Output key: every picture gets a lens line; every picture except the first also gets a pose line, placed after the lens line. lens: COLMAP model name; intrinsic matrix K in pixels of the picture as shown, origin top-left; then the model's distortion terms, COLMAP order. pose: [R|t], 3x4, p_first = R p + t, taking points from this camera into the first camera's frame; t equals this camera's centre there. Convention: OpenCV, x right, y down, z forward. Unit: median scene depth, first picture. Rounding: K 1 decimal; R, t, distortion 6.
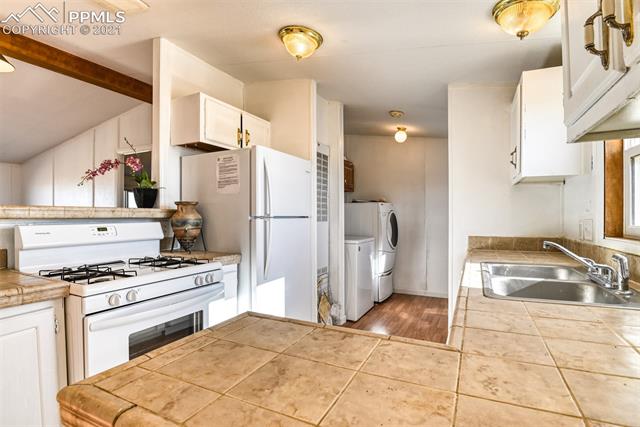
lens RADIAL K [[316.6, 0, 320.0], [0, 316.6, 213.5], [0, 0, 1]] dist [0.000168, -0.008247]
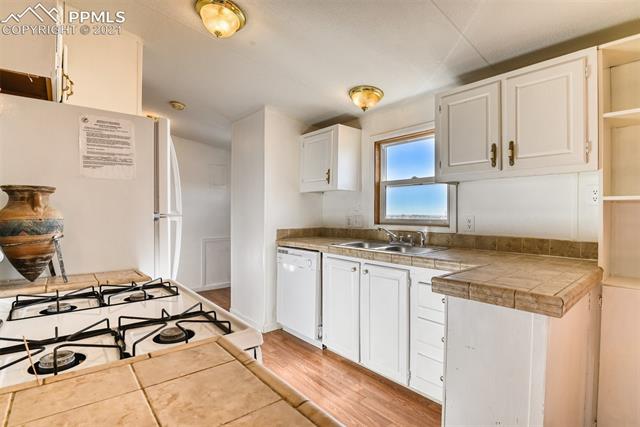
lens RADIAL K [[316.6, 0, 320.0], [0, 316.6, 213.5], [0, 0, 1]] dist [0.000168, -0.008247]
pose [[0.402792, 0.001874, 0.915290, -0.692300], [-0.007973, 0.999967, 0.001461, 0.003364], [-0.915257, -0.007886, 0.402794, 0.346708]]
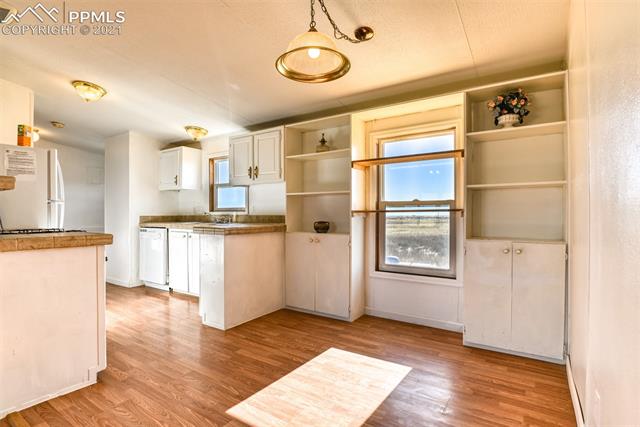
lens RADIAL K [[316.6, 0, 320.0], [0, 316.6, 213.5], [0, 0, 1]] dist [0.000168, -0.008247]
pose [[0.129539, 0.001684, 0.991573, -1.340309], [-0.001134, 0.999998, -0.001550, 0.064075], [-0.991574, -0.000924, 0.129541, -0.316854]]
